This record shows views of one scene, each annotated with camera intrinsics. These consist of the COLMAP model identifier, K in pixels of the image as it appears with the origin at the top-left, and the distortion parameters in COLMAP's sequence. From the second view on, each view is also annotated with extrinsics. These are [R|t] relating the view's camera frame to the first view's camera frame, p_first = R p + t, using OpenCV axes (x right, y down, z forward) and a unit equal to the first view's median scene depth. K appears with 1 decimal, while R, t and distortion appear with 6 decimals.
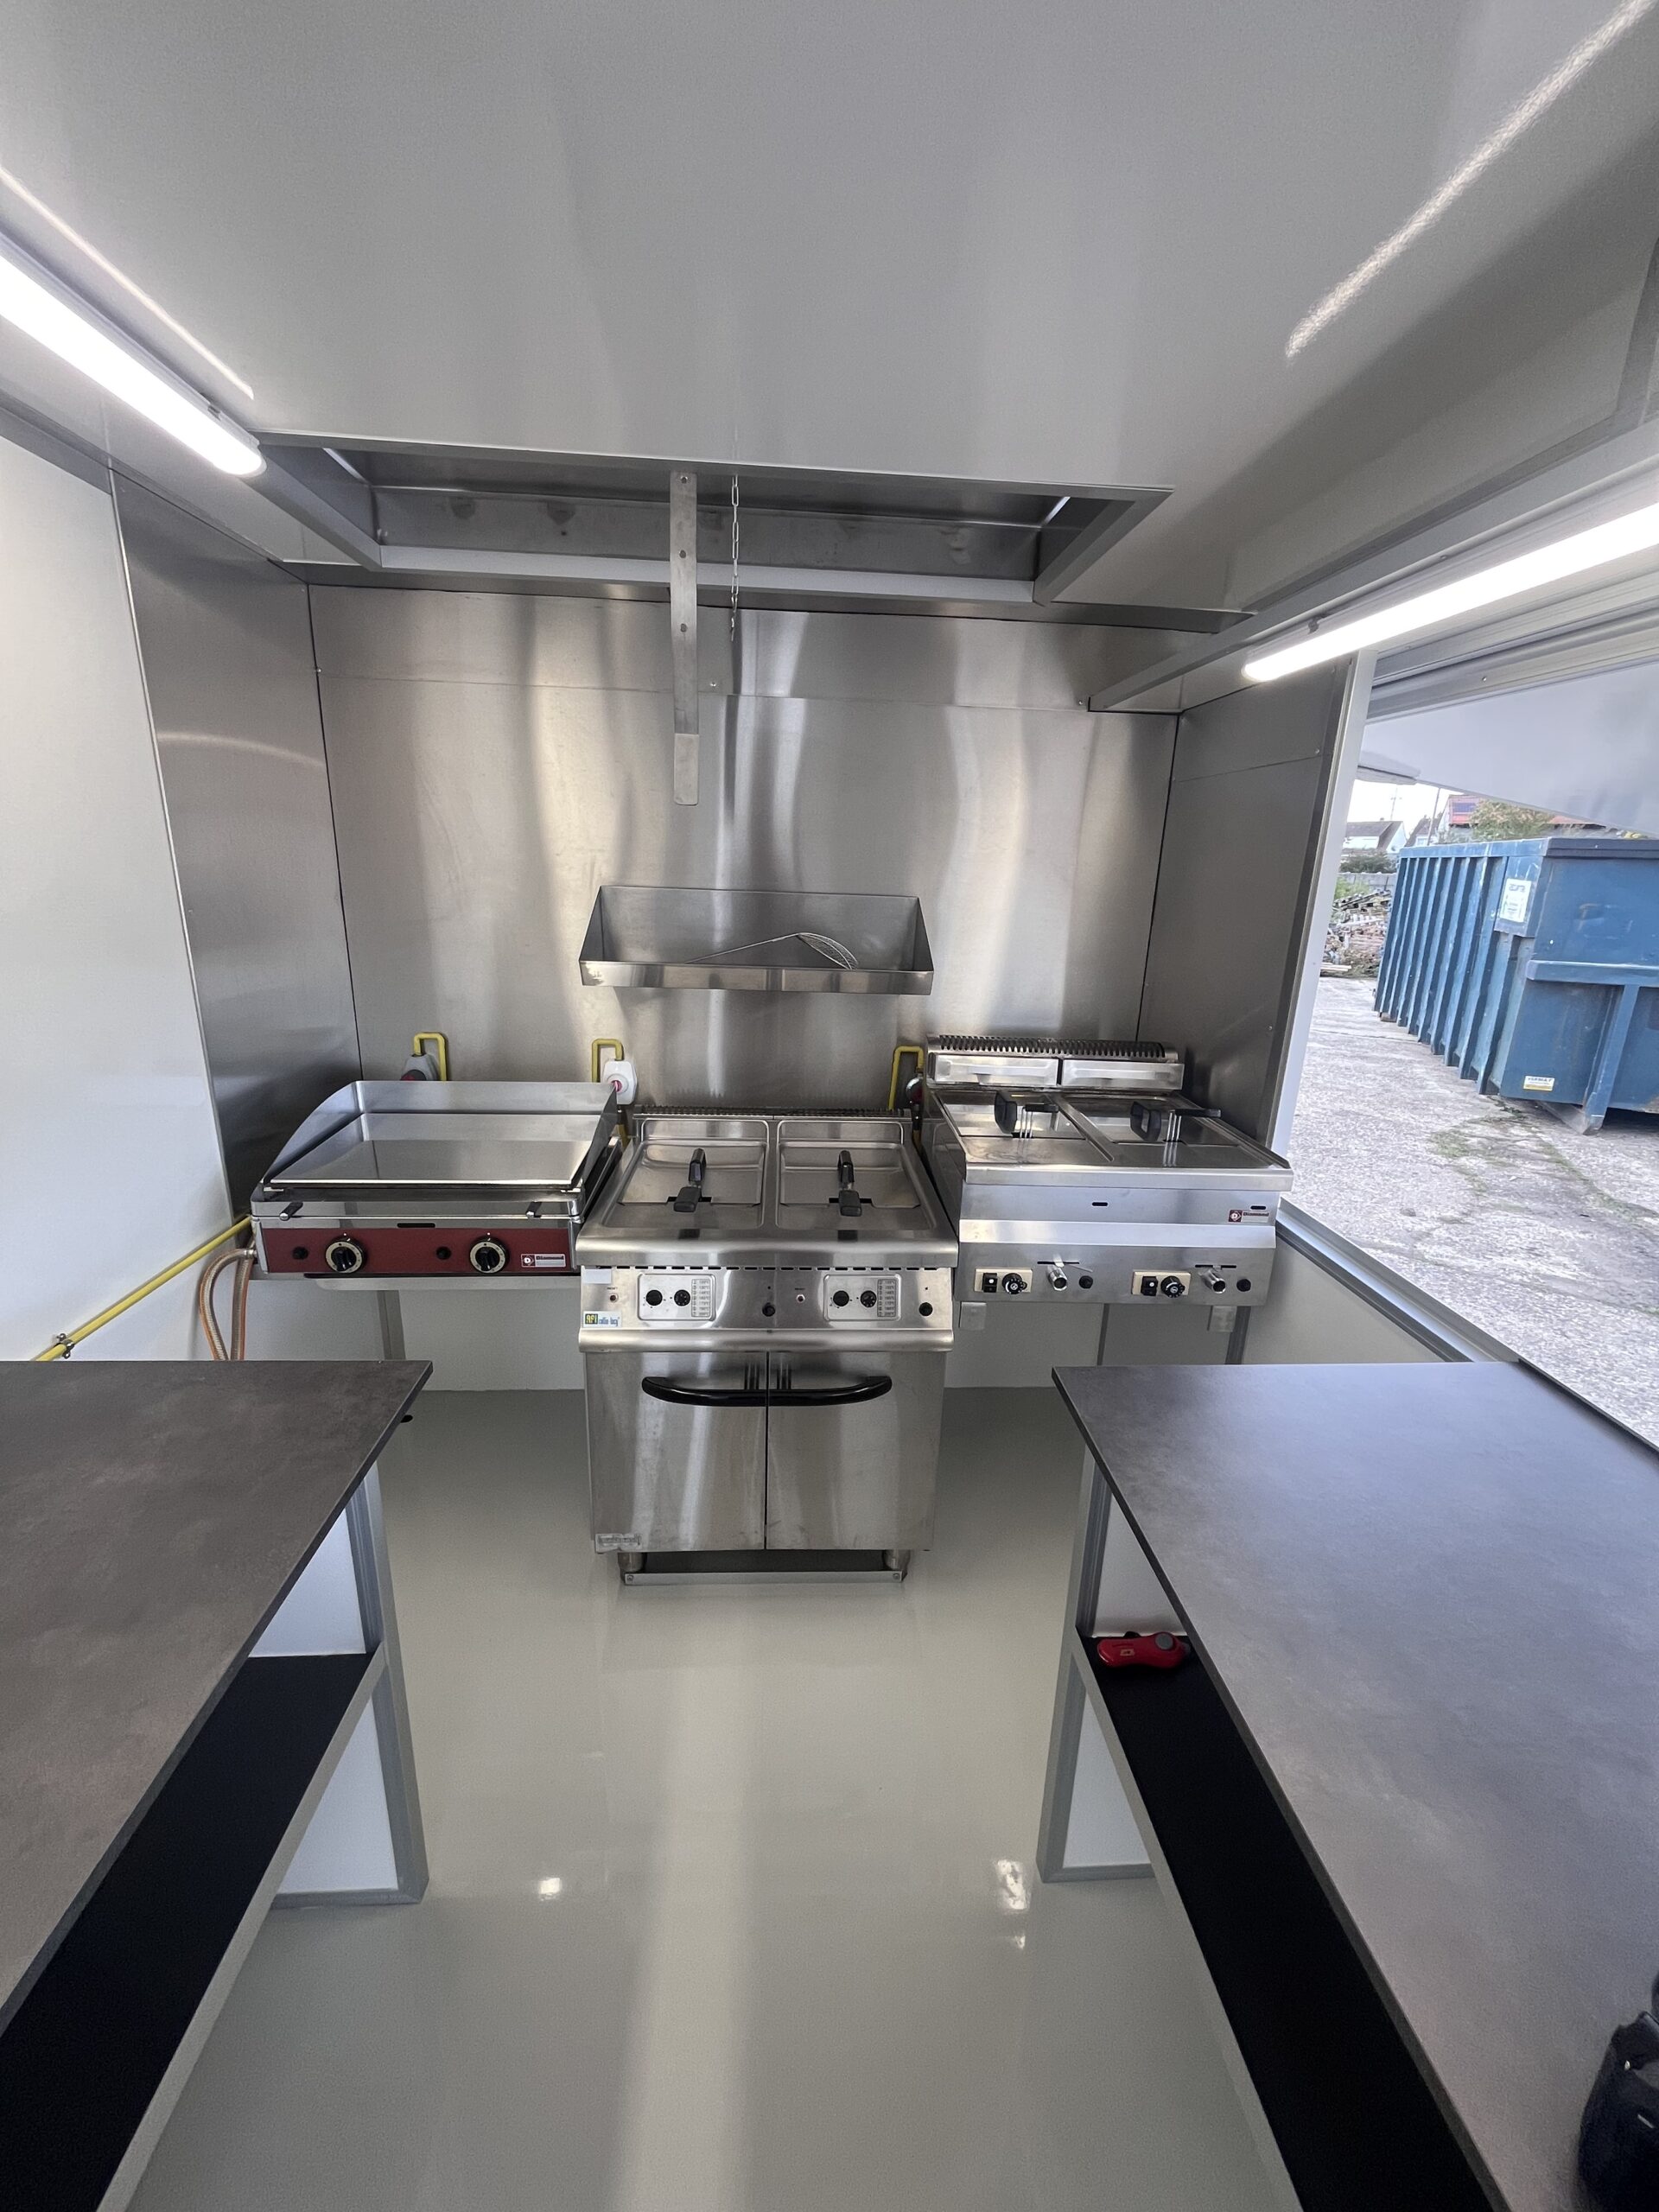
lens RADIAL K [[897.0, 0, 833.5], [0, 897.0, 1112.6], [0, 0, 1]] dist [-0.000835, -0.000266]
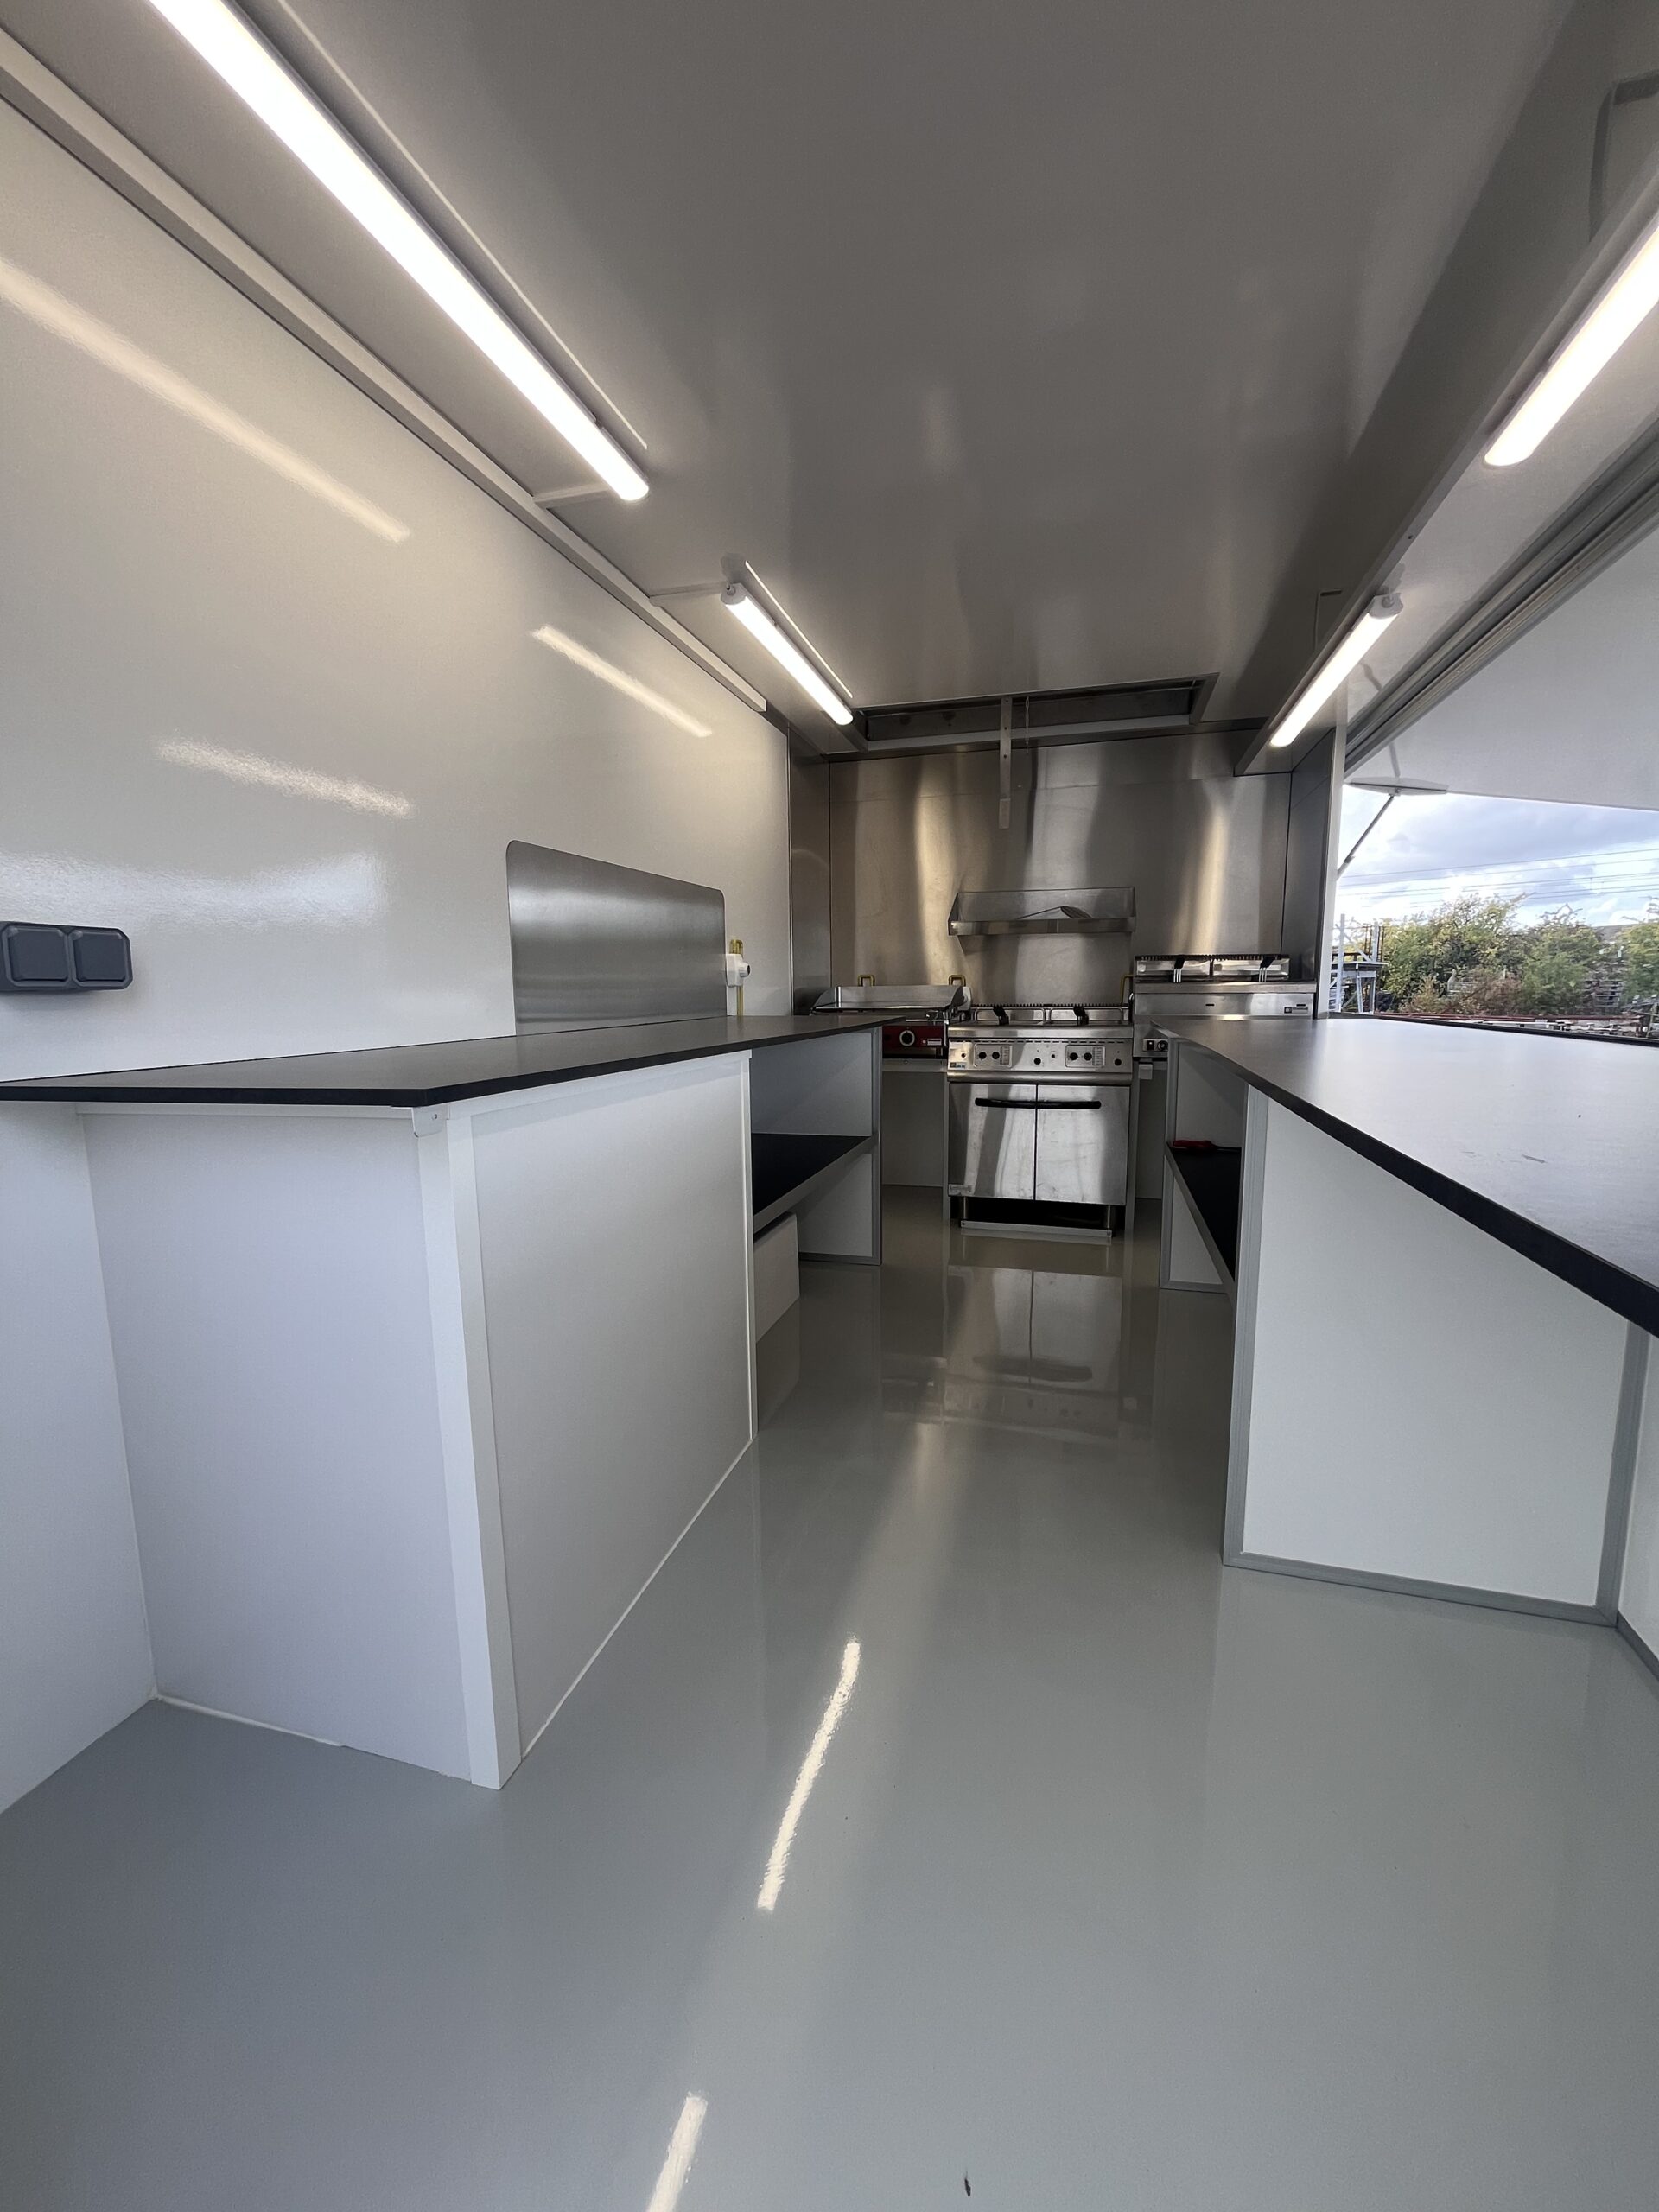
lens RADIAL K [[897.0, 0, 825.2], [0, 897.0, 1115.8], [0, 0, 1]] dist [-0.000835, -0.000266]
pose [[0.943968, 0.004790, -0.330004, 0.148654], [-0.049293, 0.990726, -0.126622, 0.627030], [0.326336, 0.135794, 0.935449, -1.078206]]
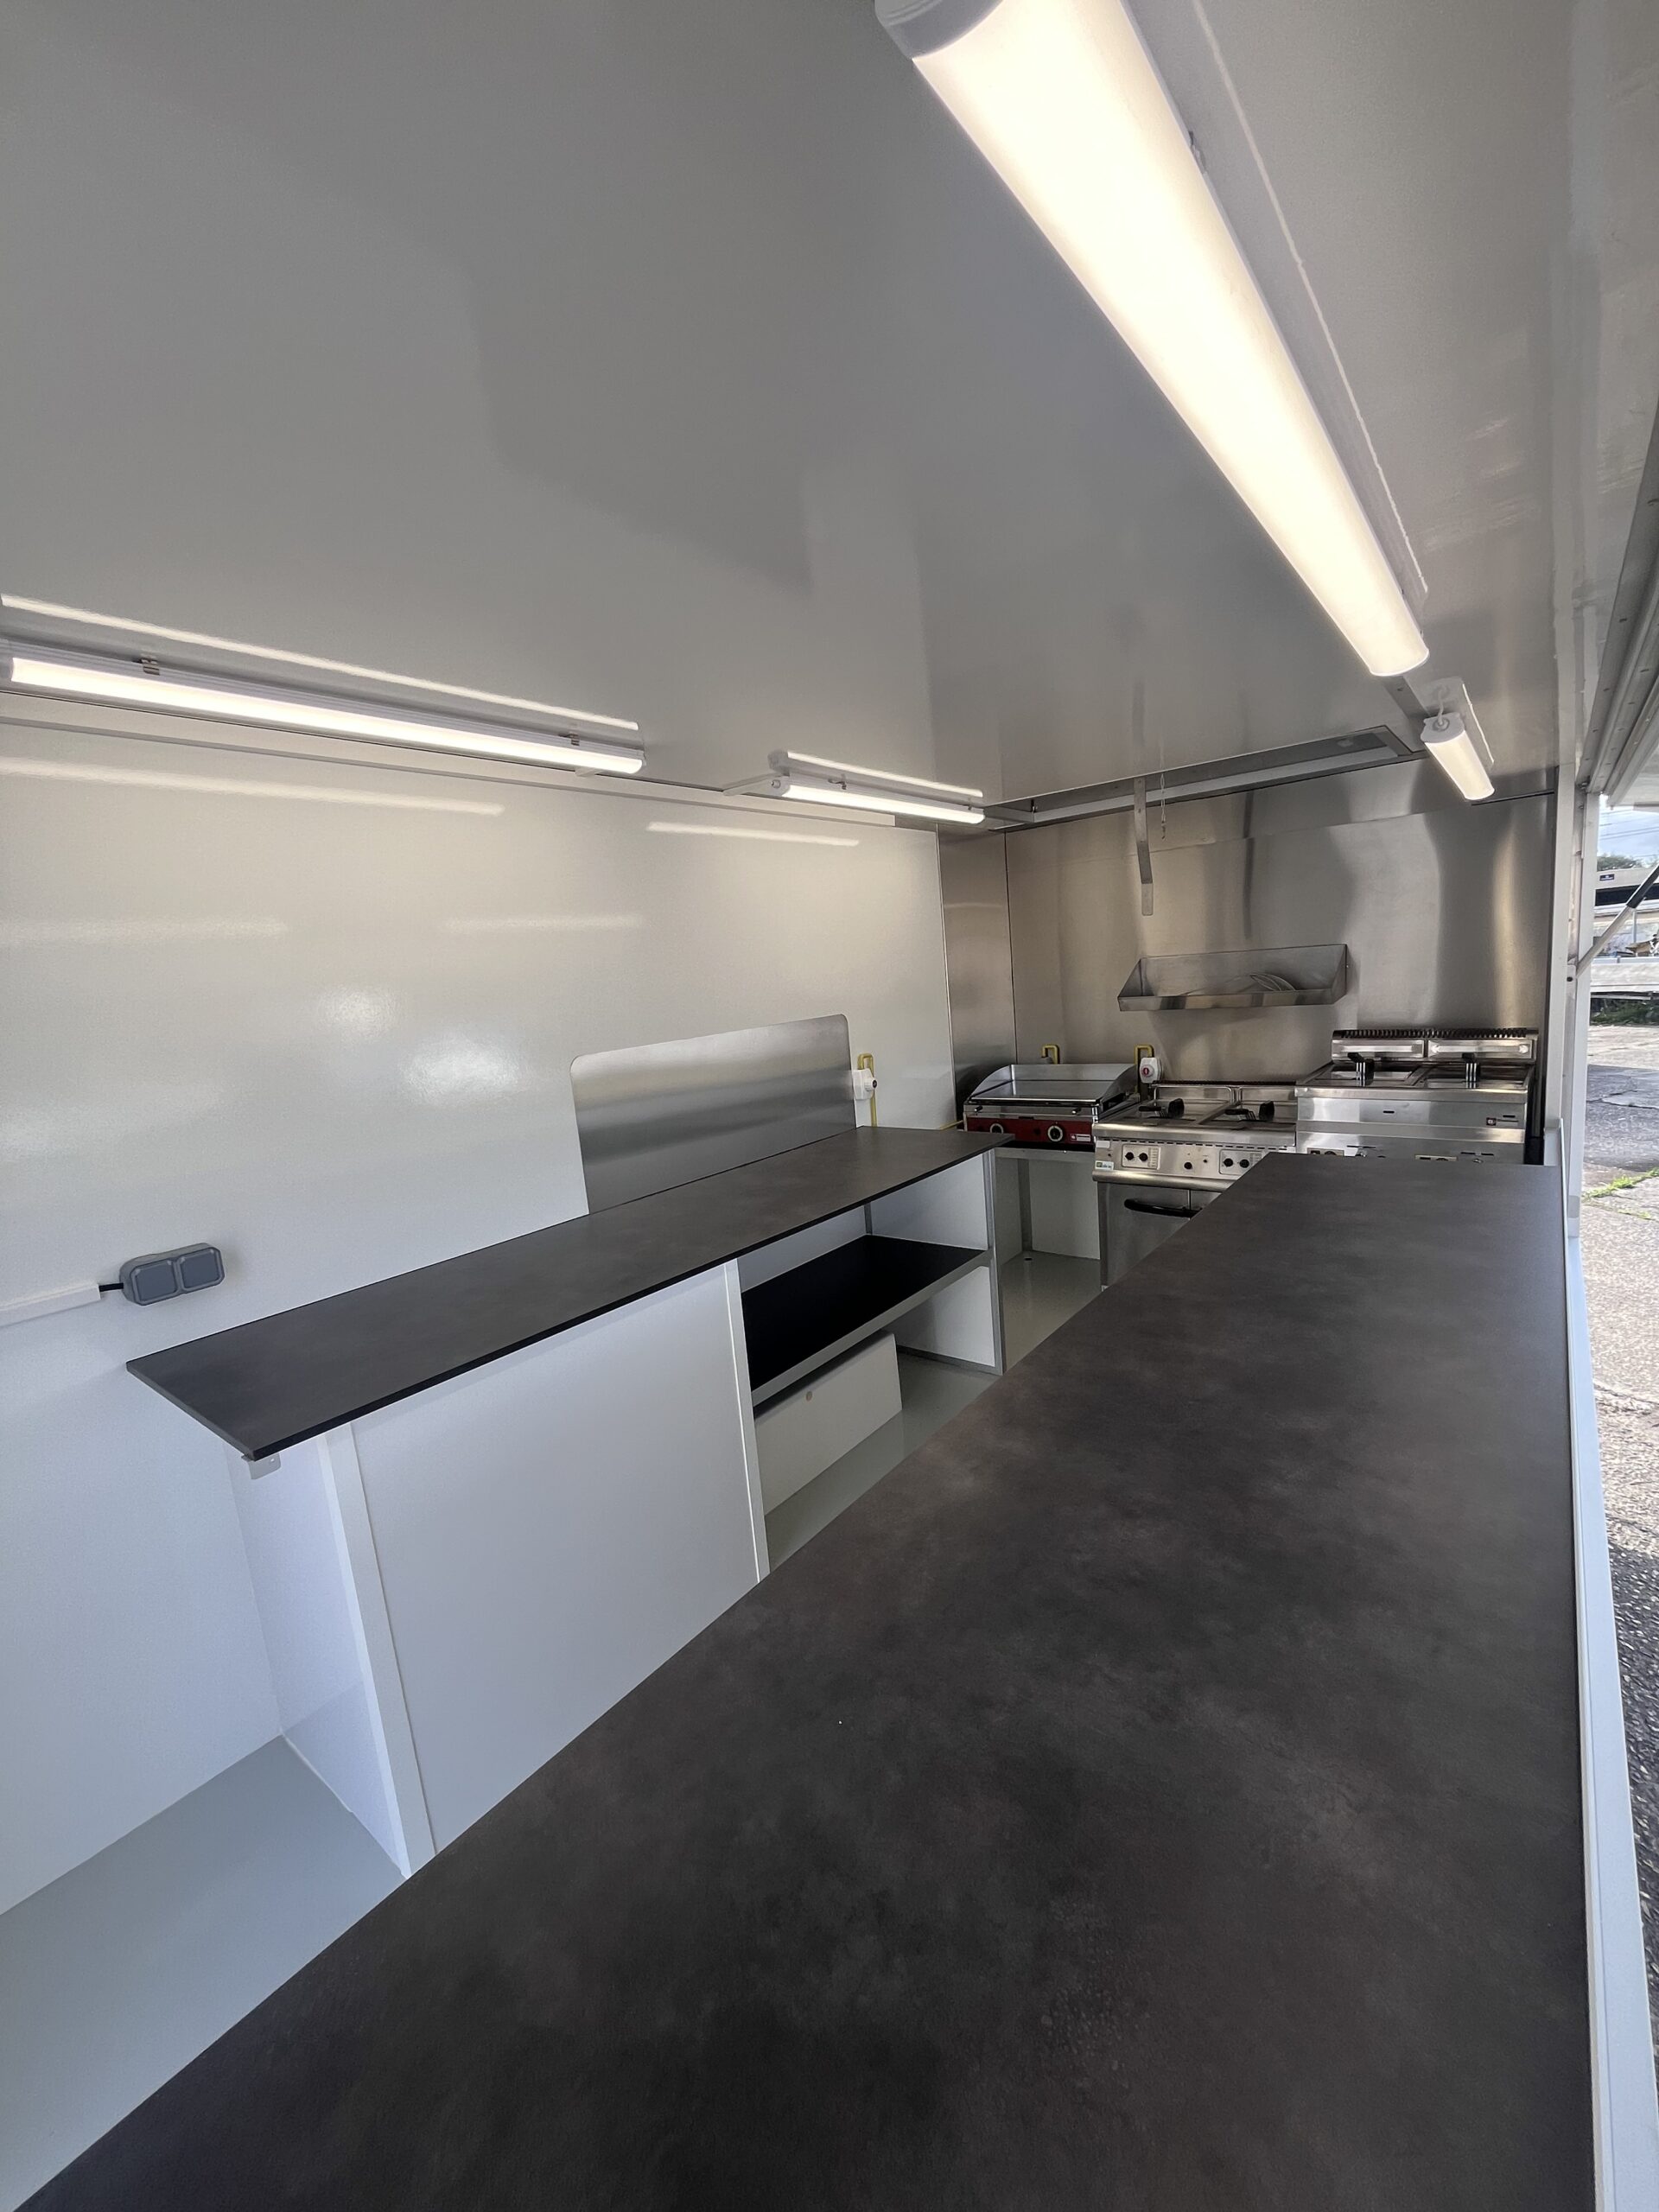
lens RADIAL K [[897.0, 0, 834.3], [0, 897.0, 1103.5], [0, 0, 1]] dist [-0.000835, -0.000266]
pose [[0.746191, 0.009464, -0.665664, 0.636551], [-0.074831, 0.994755, -0.069741, 0.274626], [0.661513, 0.101852, 0.742985, -0.934340]]
